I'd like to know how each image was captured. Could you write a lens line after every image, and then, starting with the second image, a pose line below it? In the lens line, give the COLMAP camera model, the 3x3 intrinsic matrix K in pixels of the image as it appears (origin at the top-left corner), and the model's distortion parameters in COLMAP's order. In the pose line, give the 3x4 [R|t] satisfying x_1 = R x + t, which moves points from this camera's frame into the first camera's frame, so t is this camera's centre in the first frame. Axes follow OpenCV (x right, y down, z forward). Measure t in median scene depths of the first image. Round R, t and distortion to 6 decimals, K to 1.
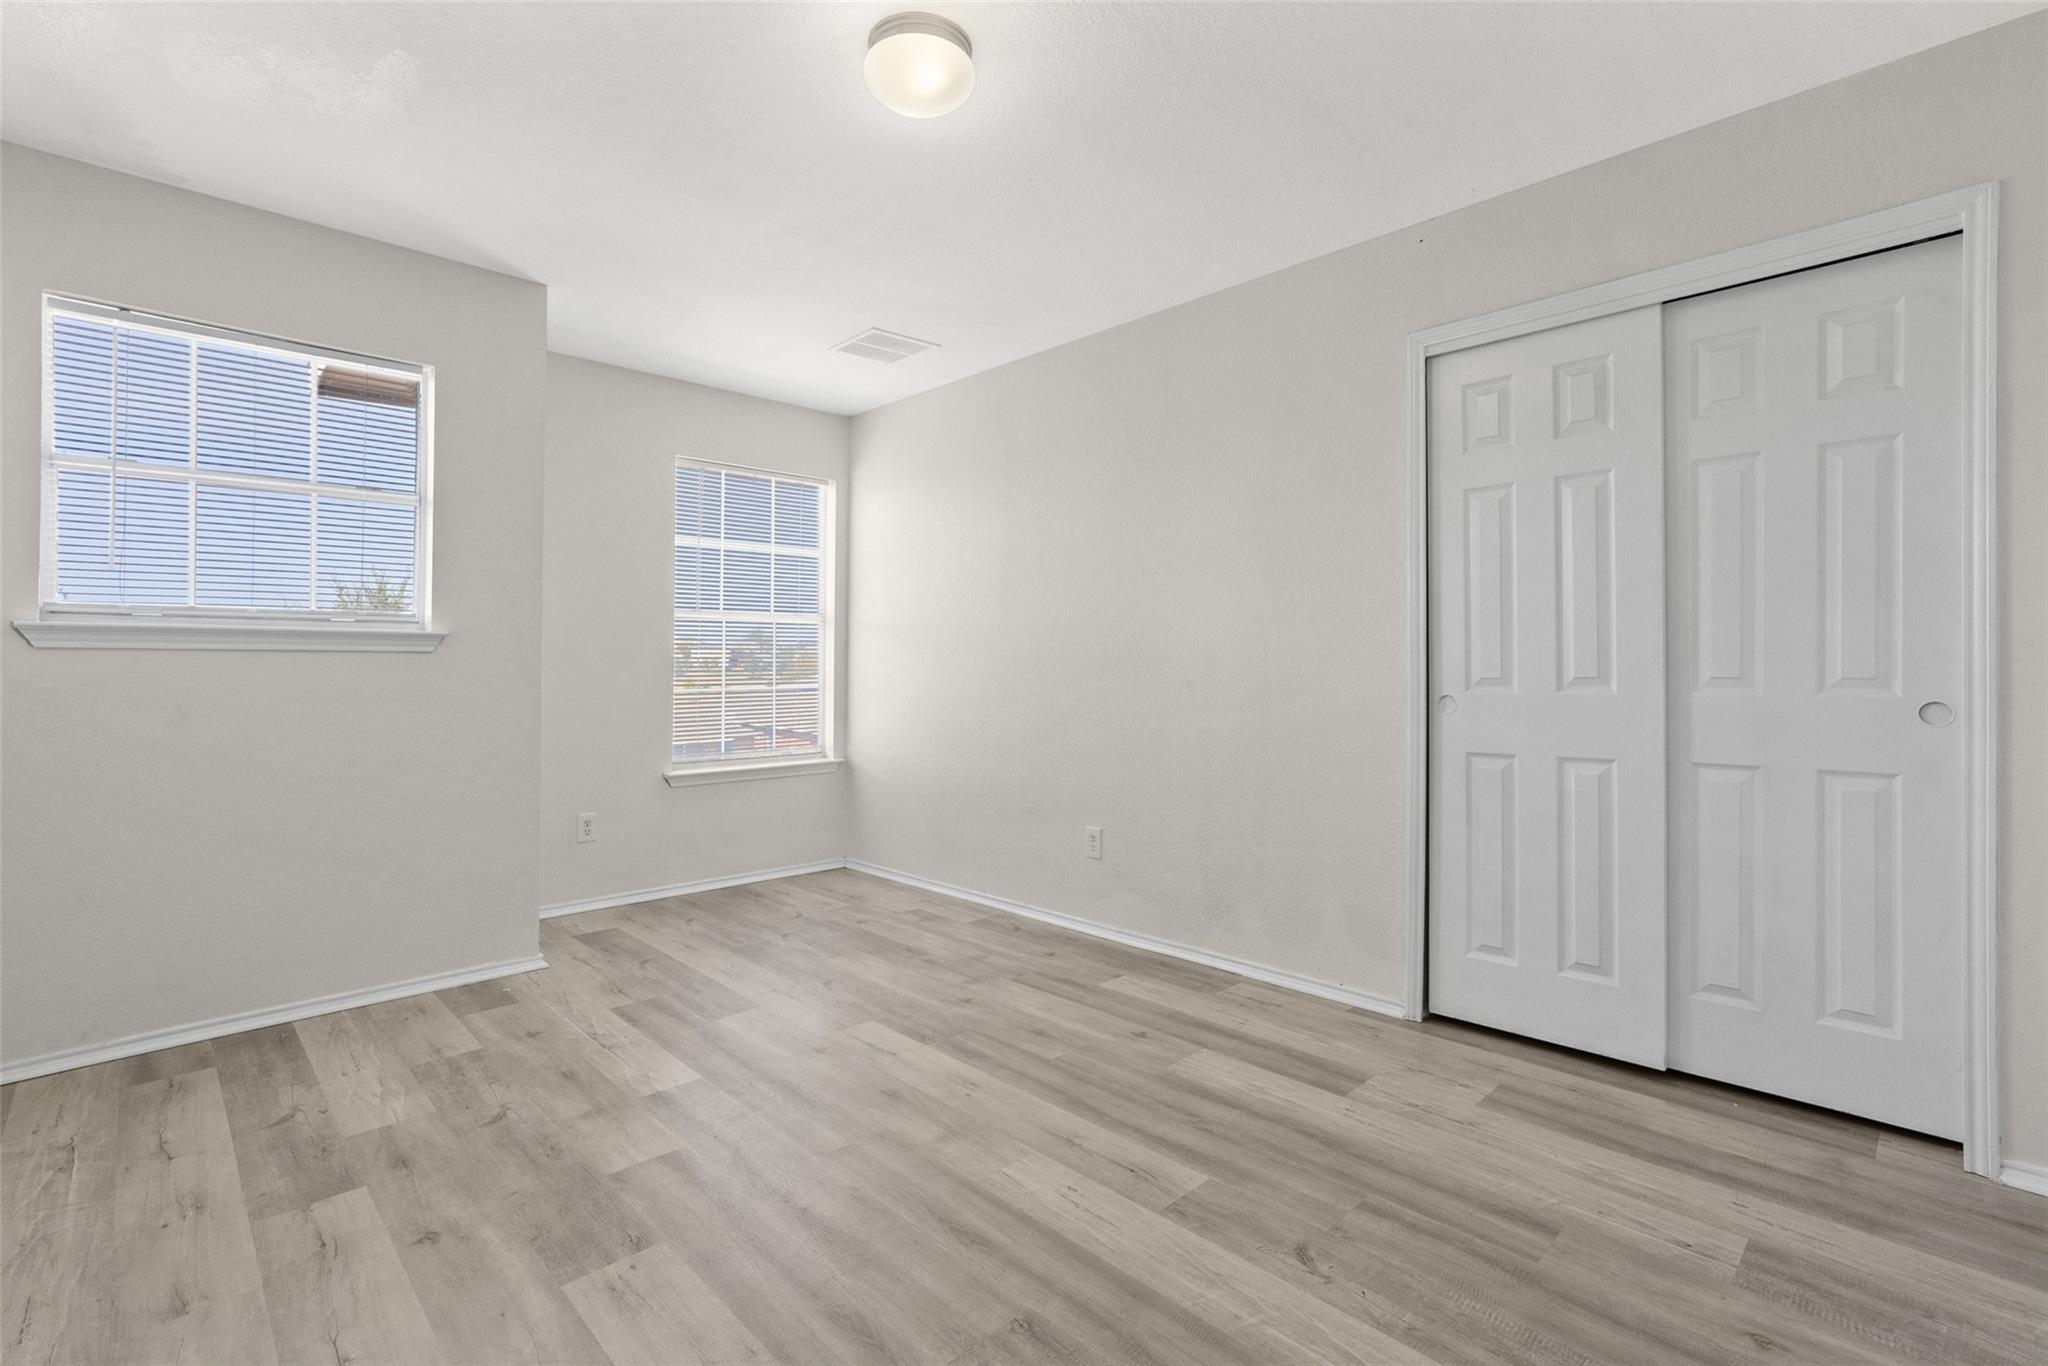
lens RADIAL K [[910.4, 0, 1019.1], [0, 910.4, 670.7], [0, 0, 1]] dist [0.003147, 0.001483]
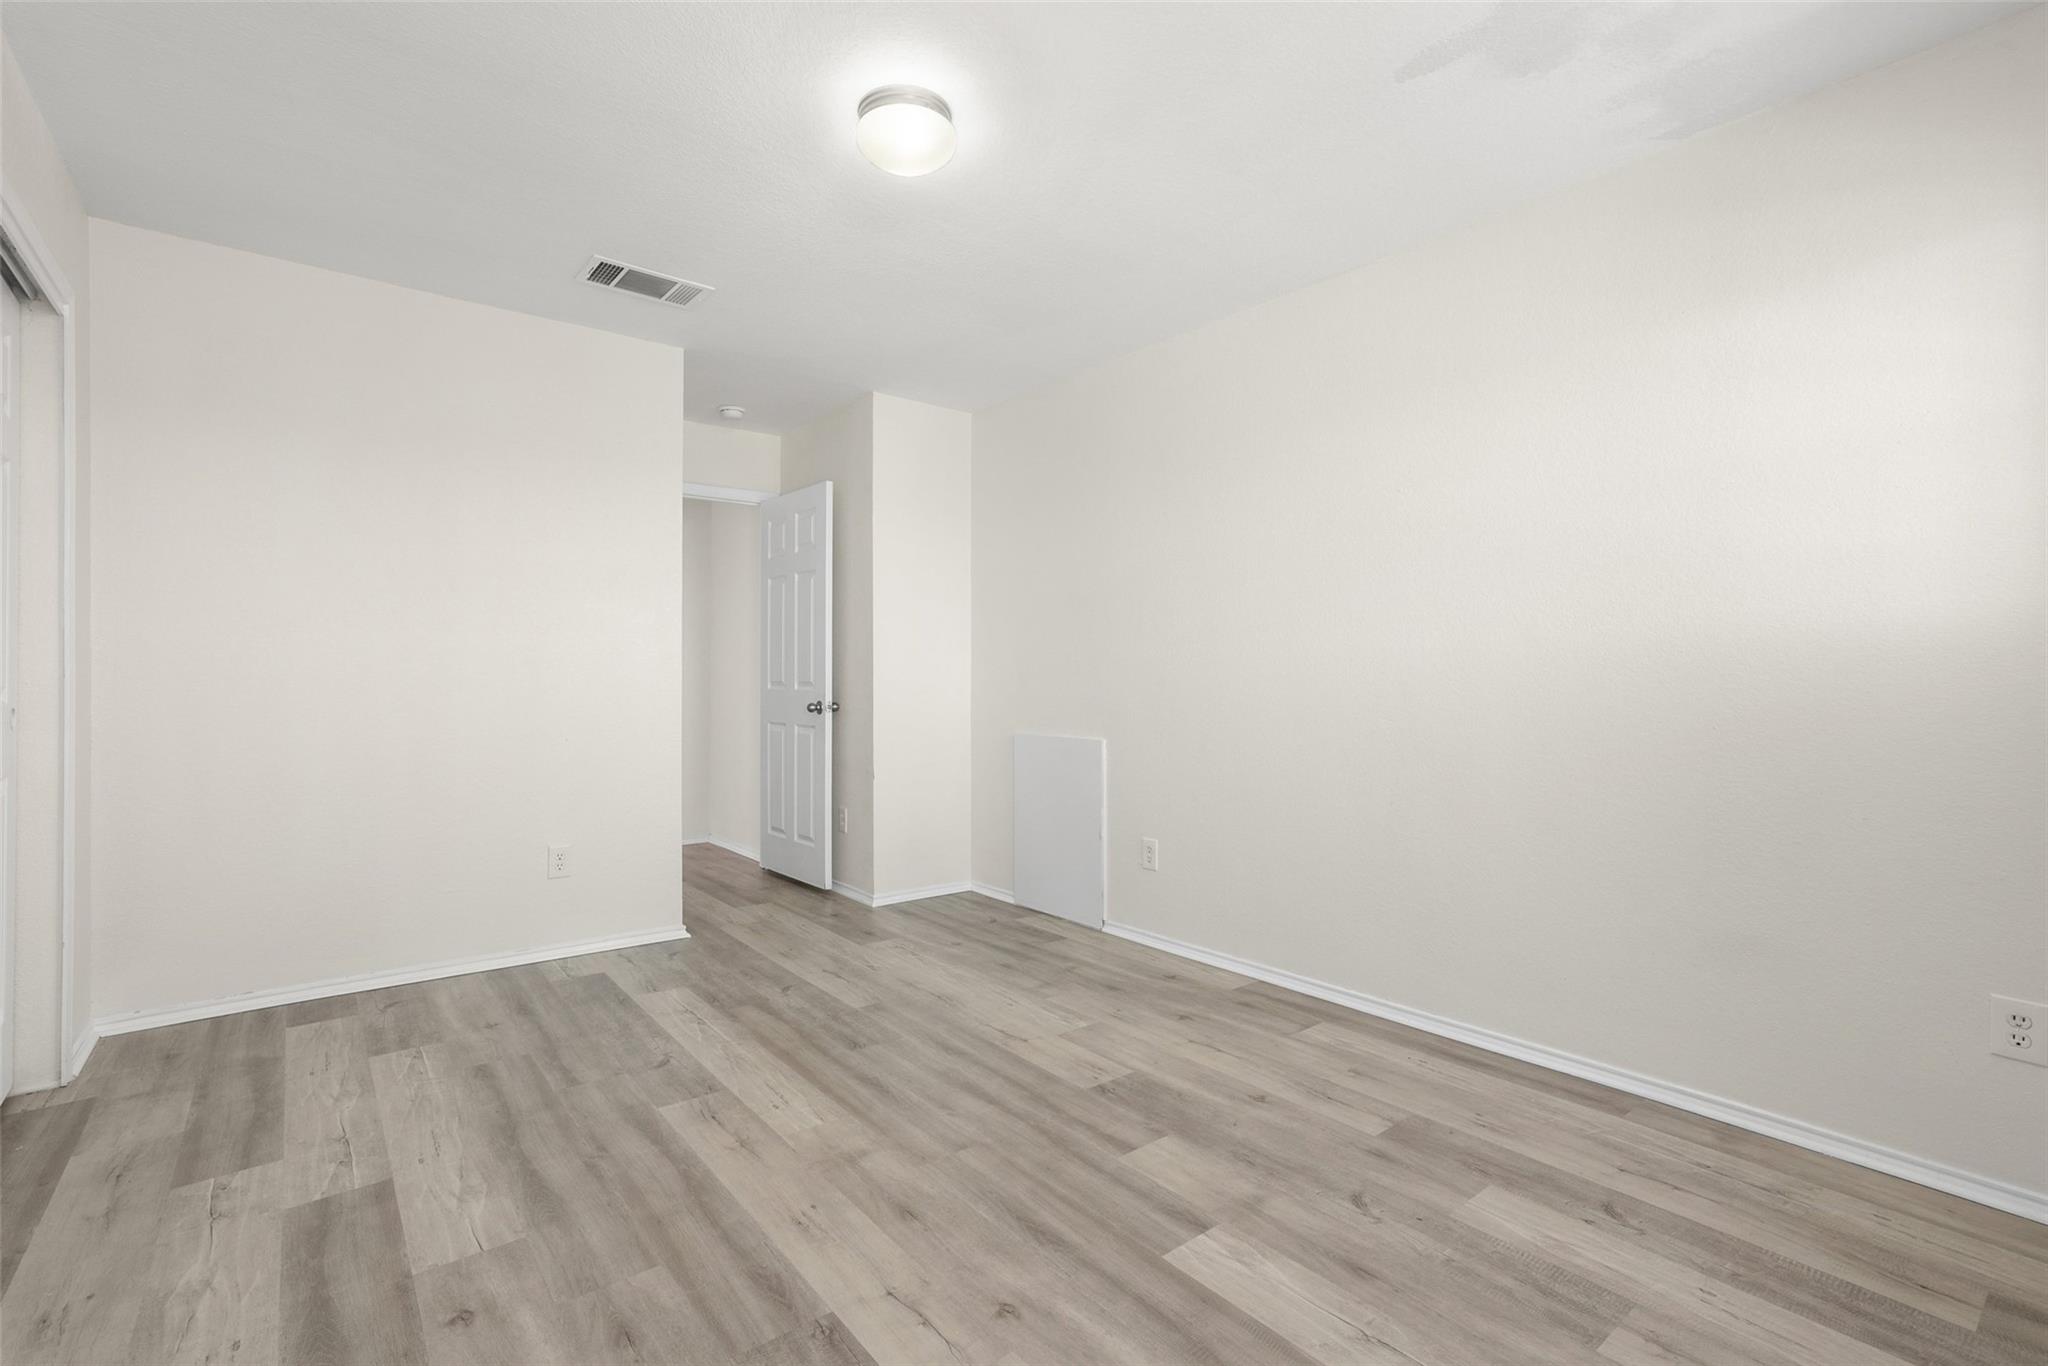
lens RADIAL K [[910.4, 0, 1025.0], [0, 910.4, 678.6], [0, 0, 1]] dist [0.003147, 0.001483]
pose [[-0.995272, 0.000016, 0.097125, -0.363970], [0.000259, 0.999997, 0.002489, -0.008656], [-0.097125, 0.002502, -0.995269, 2.018919]]
